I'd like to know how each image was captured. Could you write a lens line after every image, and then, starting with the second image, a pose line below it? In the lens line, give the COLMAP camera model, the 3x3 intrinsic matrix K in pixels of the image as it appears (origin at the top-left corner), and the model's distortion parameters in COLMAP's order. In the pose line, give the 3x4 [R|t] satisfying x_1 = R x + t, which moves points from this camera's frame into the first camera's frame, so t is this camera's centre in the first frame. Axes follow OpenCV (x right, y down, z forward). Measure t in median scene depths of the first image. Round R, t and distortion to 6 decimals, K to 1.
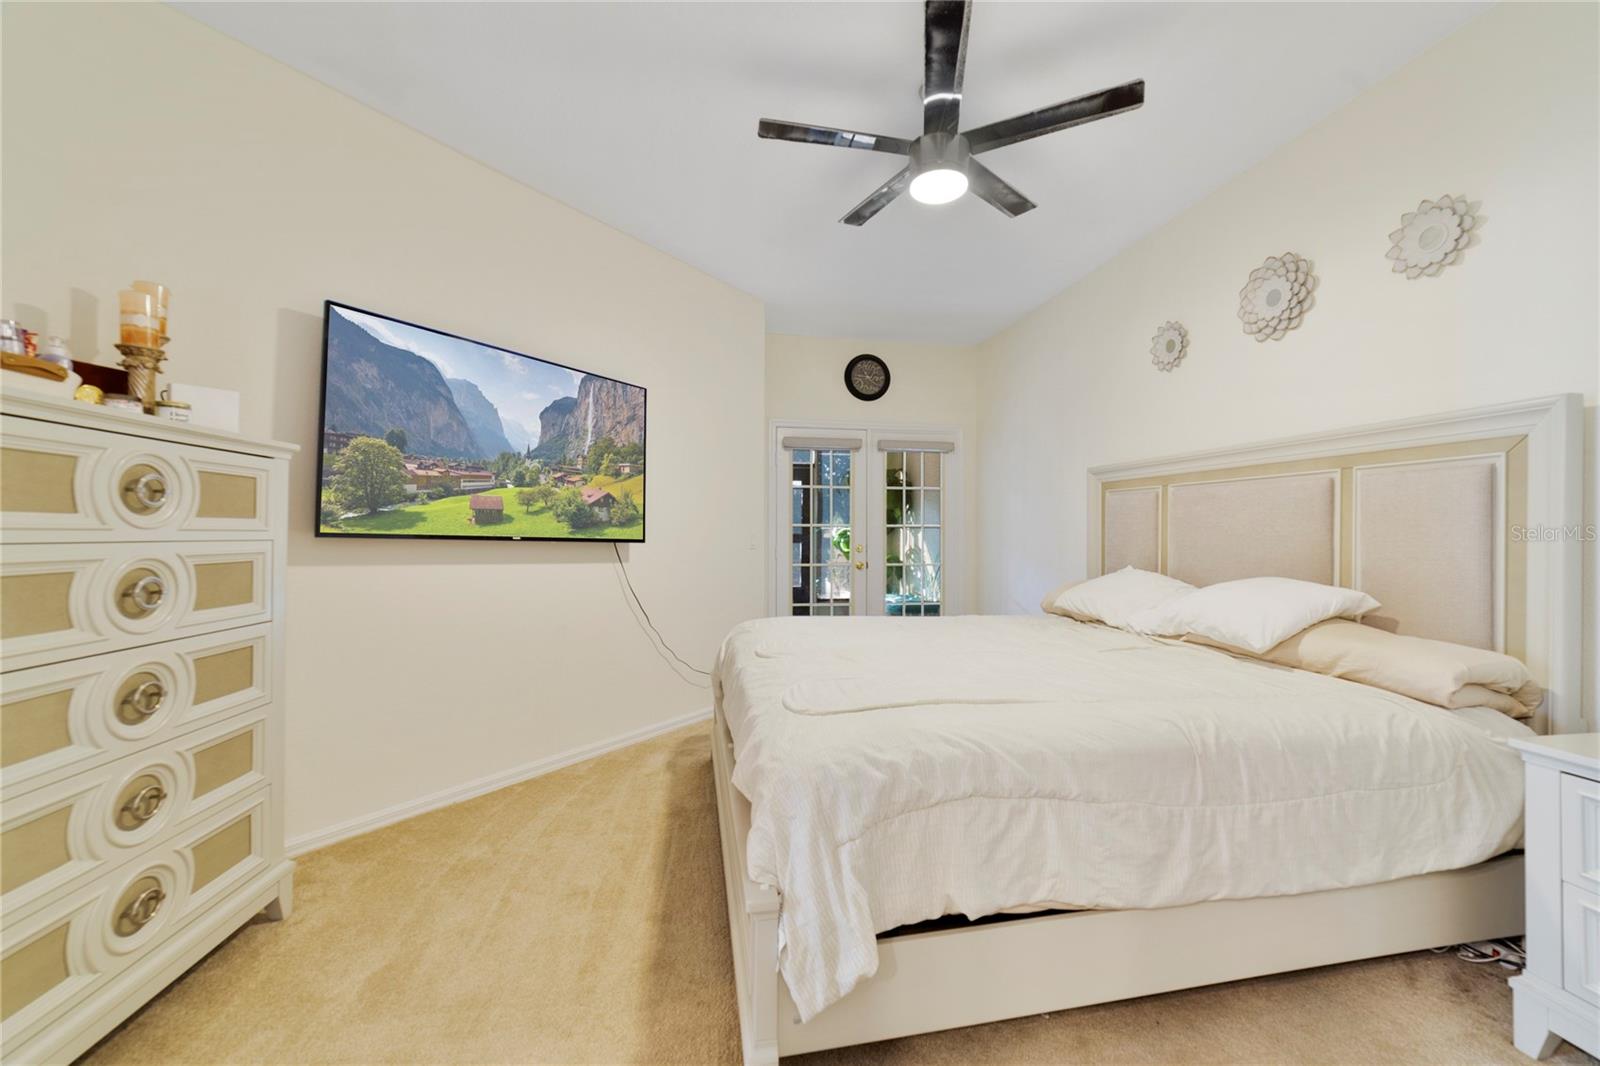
lens RADIAL K [[625.1, 0, 805.9], [0, 625.1, 535.9], [0, 0, 1]] dist [-0.017072, 0.008071]
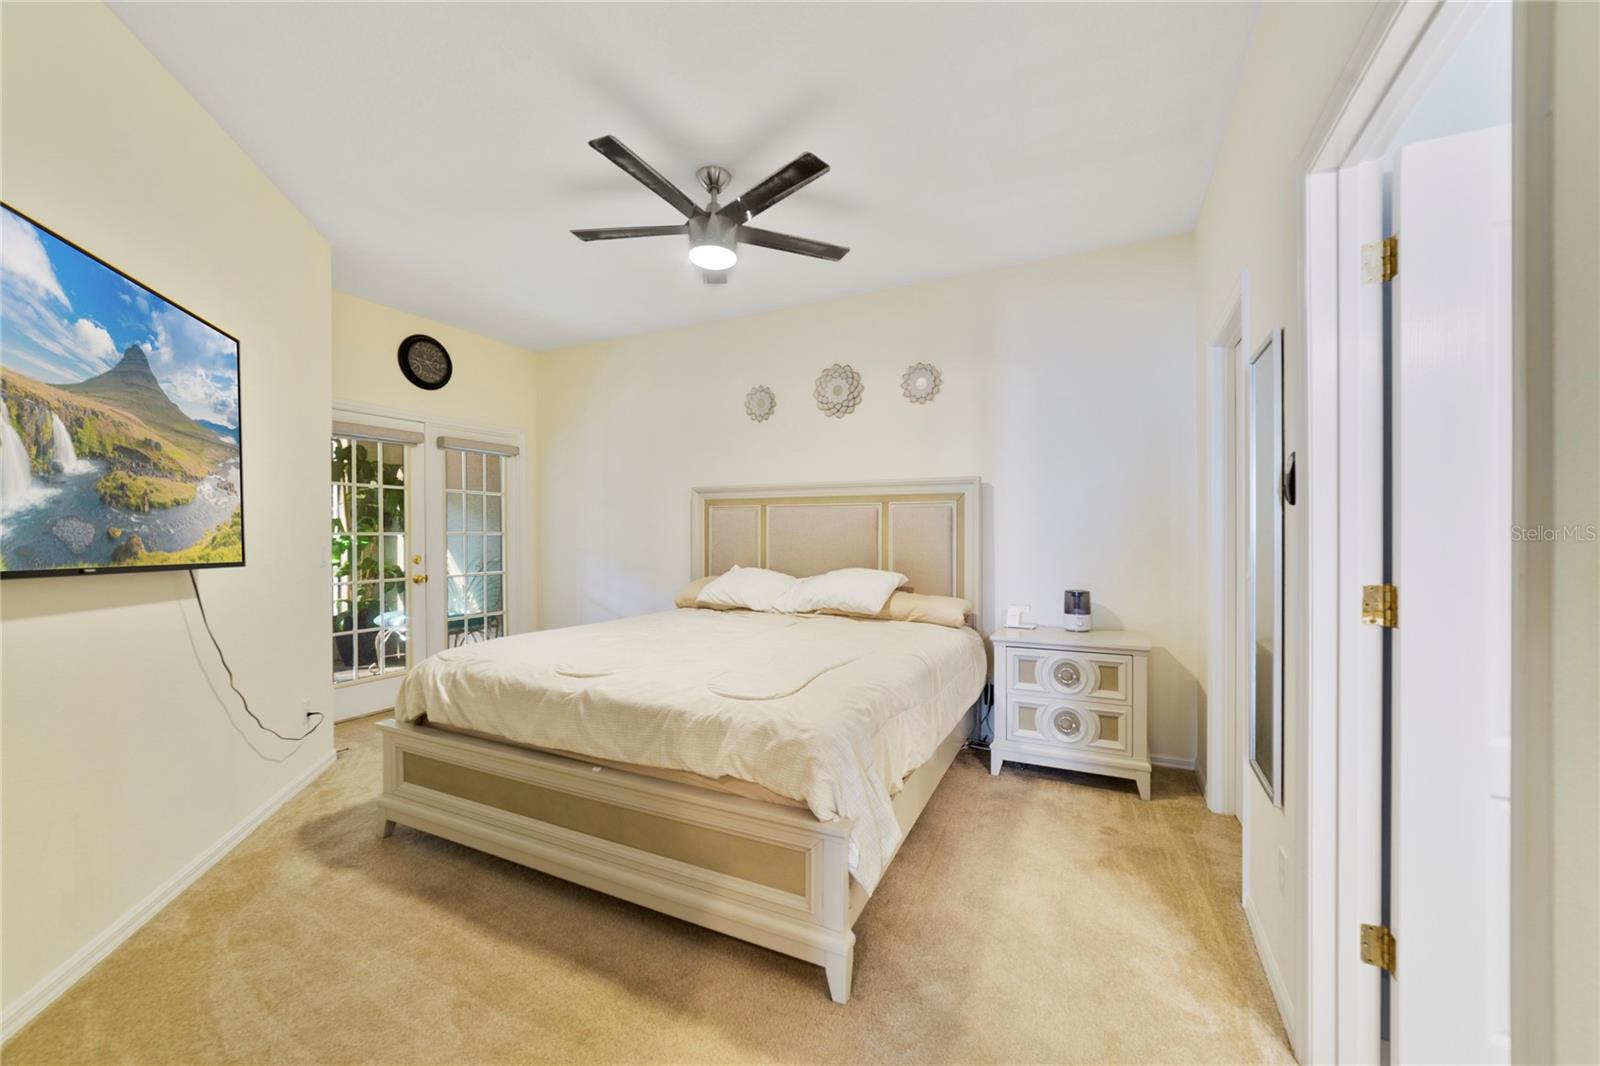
lens RADIAL K [[625.1, 0, 805.9], [0, 625.1, 535.9], [0, 0, 1]] dist [-0.017072, 0.008071]
pose [[0.593684, -0.012867, 0.804595, -0.512619], [0.009995, 0.999913, 0.008616, -0.026109], [-0.804636, 0.002927, 0.593761, 0.110788]]
